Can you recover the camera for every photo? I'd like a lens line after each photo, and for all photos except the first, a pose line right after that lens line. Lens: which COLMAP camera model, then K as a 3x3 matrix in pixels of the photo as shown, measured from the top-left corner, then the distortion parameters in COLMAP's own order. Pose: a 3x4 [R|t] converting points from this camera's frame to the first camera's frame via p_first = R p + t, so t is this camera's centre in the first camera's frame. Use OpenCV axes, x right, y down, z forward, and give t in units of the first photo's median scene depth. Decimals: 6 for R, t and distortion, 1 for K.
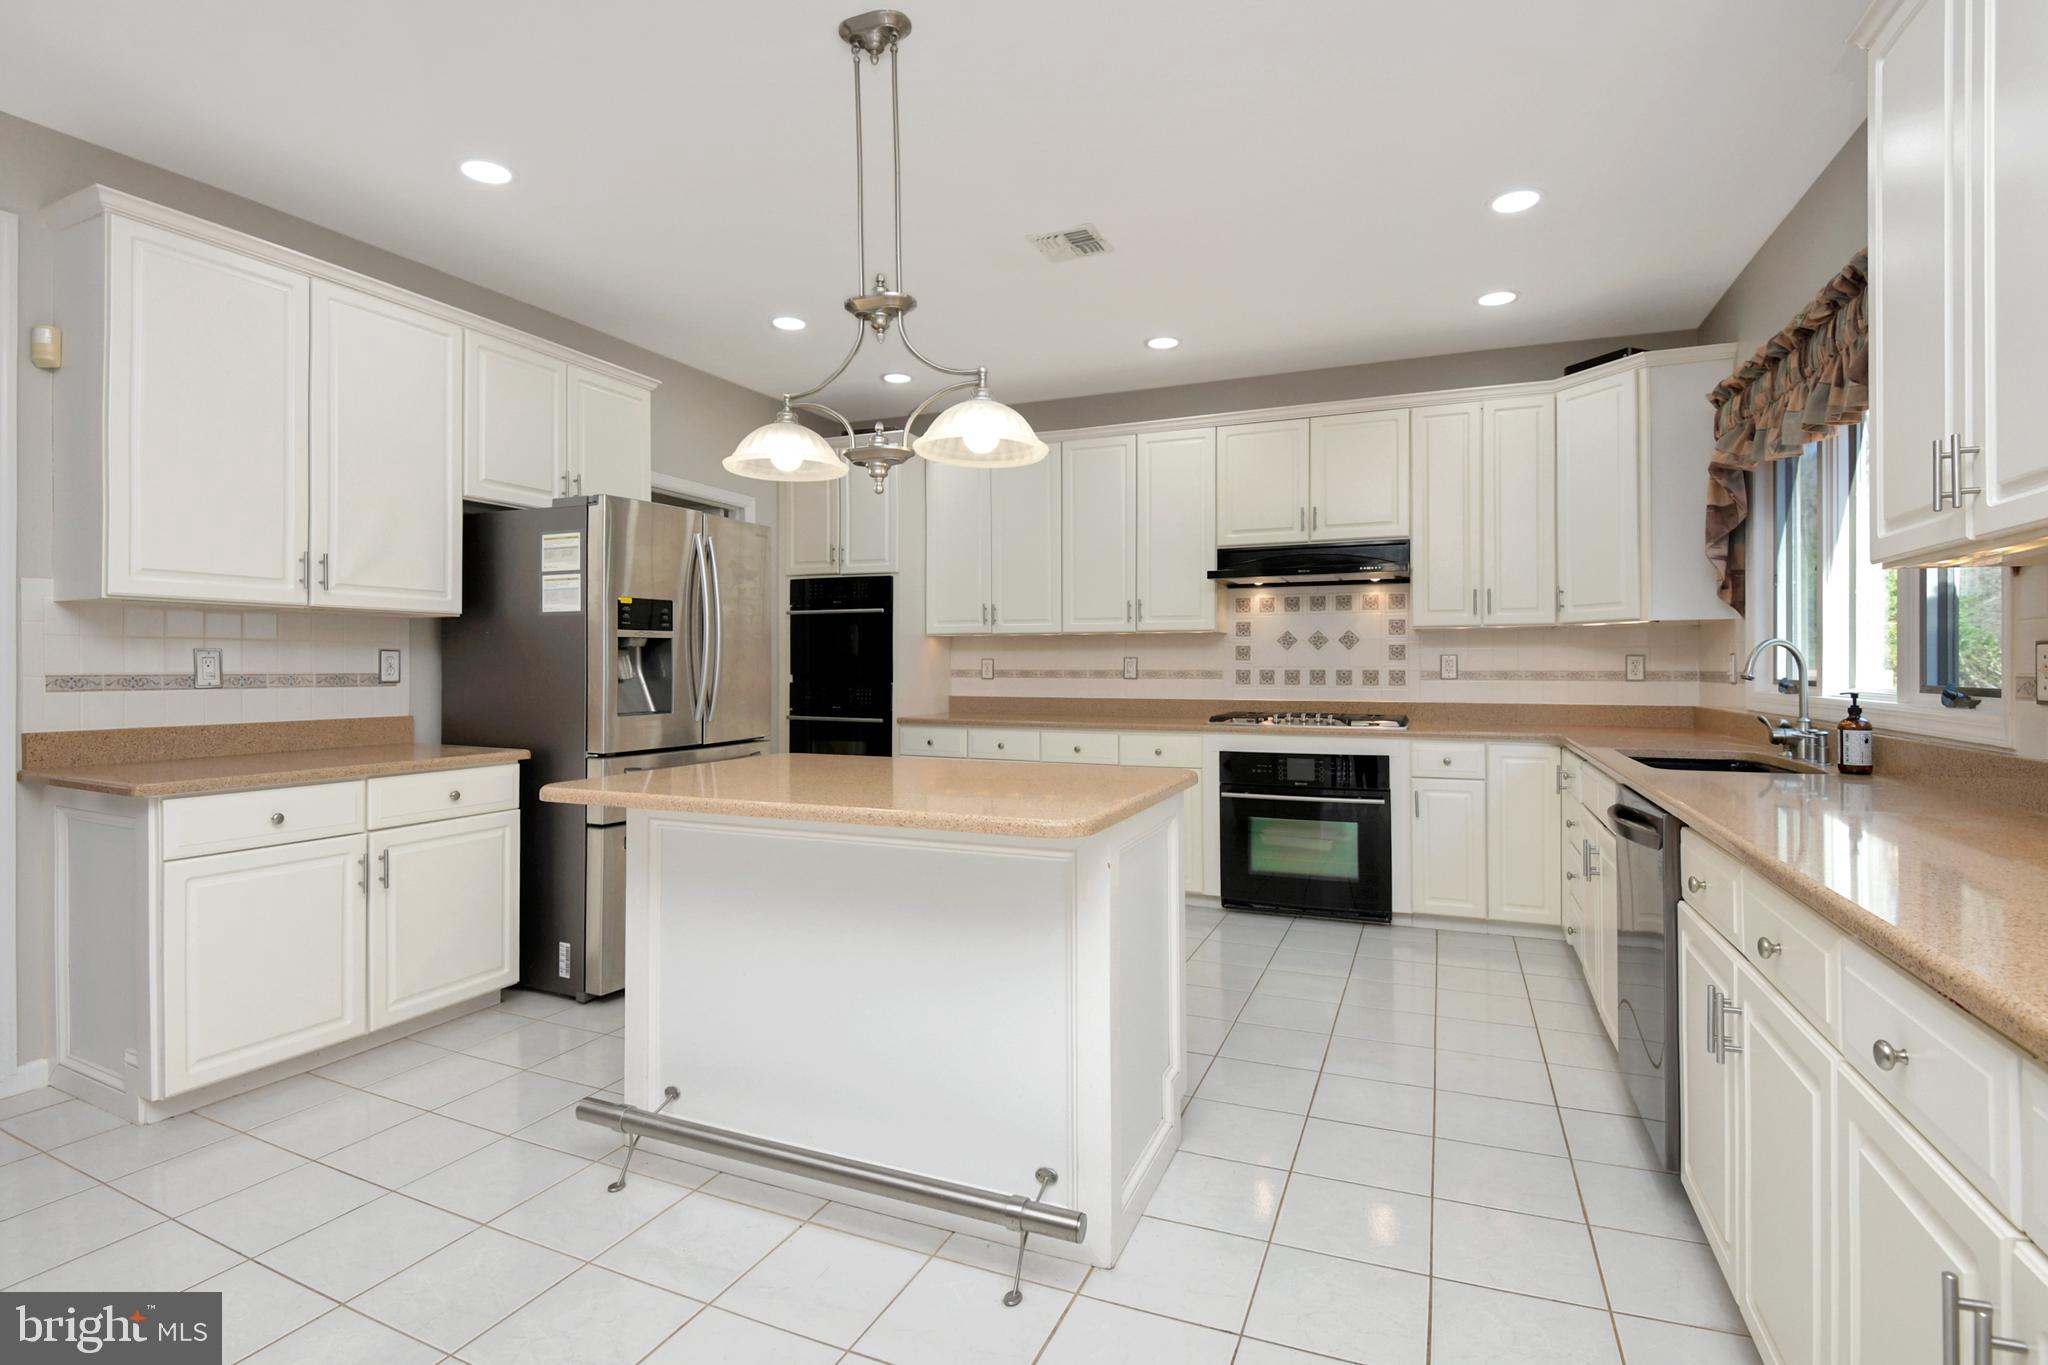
lens RADIAL K [[975.5, 0, 1027.6], [0, 975.5, 654.7], [0, 0, 1]] dist [-0.028472, -0.001476]
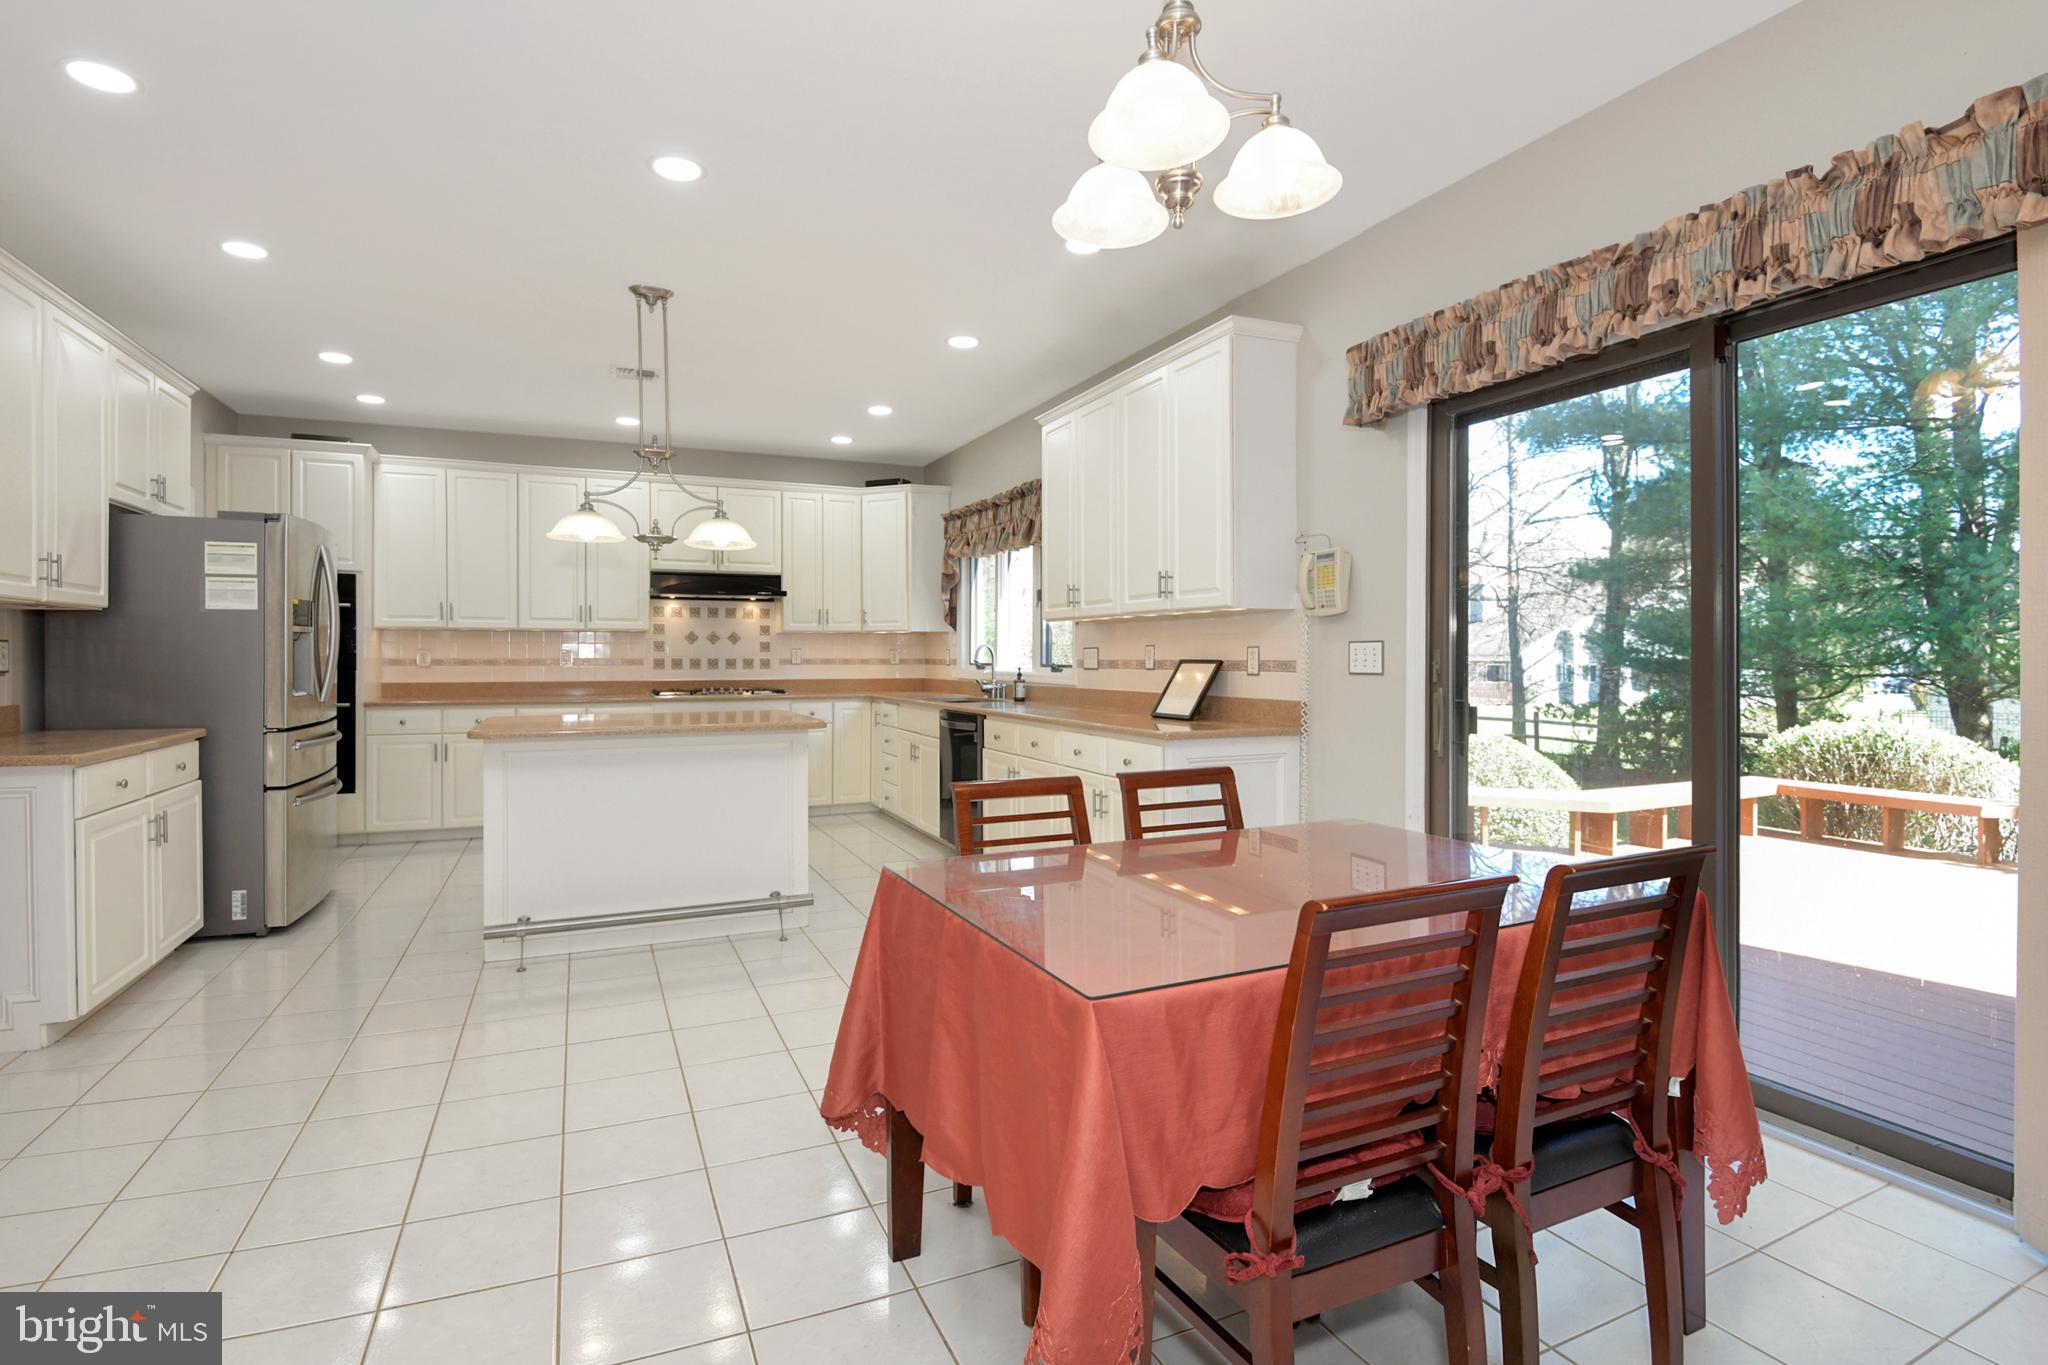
lens RADIAL K [[978.9, 0, 1021.4], [0, 978.9, 636.9], [0, 0, 1]] dist [-0.033431, -0.000769]
pose [[0.673193, 0.014109, 0.739332, -0.537414], [-0.008814, 0.999900, -0.011057, -0.005391], [-0.739414, 0.000927, 0.673250, -0.372192]]
